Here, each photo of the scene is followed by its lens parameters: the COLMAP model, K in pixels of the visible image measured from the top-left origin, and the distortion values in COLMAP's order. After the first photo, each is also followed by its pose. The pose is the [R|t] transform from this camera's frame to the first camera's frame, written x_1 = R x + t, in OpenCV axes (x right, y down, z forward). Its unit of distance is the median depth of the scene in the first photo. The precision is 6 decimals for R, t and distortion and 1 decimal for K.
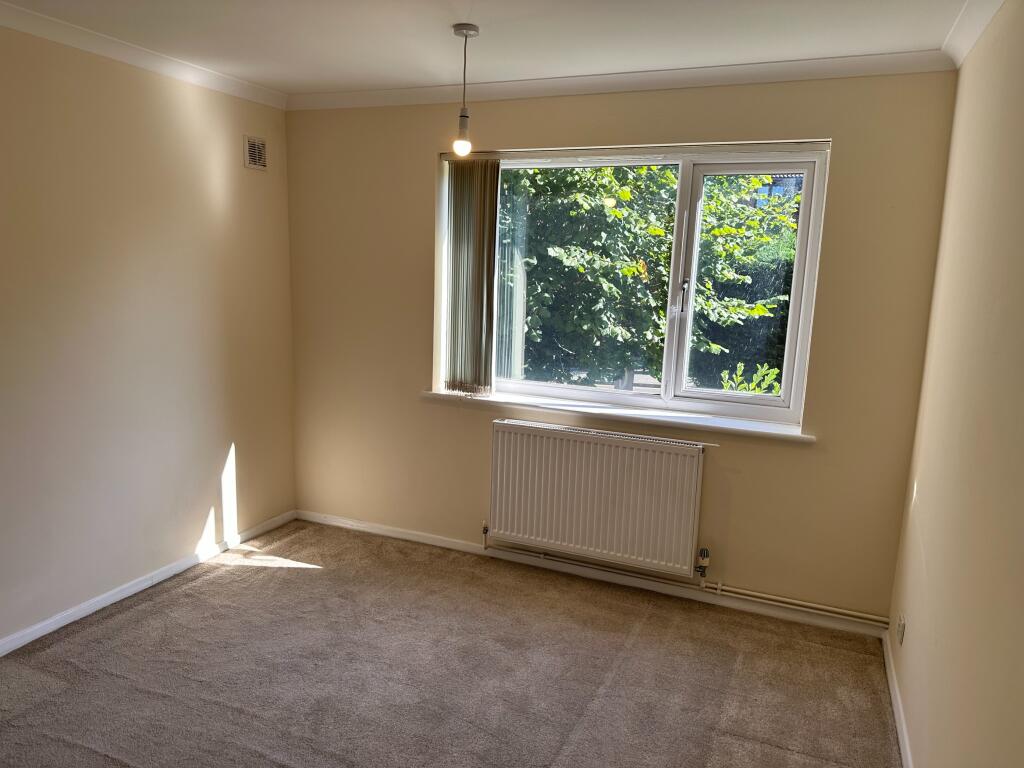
lens RADIAL K [[721.0, 0, 514.5], [0, 721.0, 381.9], [0, 0, 1]] dist [0.072827, -0.096853]
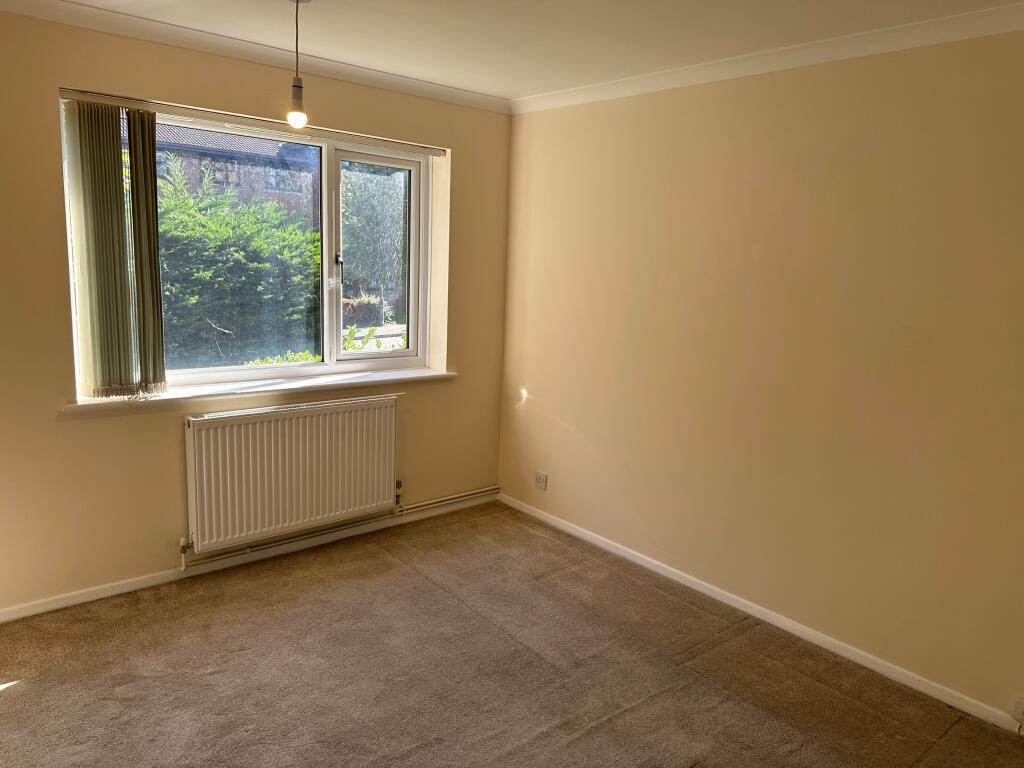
lens RADIAL K [[721.0, 0, 516.5], [0, 721.0, 379.4], [0, 0, 1]] dist [0.072827, -0.096853]
pose [[0.439395, -0.169070, 0.882240, -0.668125], [0.116787, 0.984545, 0.130510, -0.067454], [-0.890670, 0.045688, 0.452349, 0.274134]]
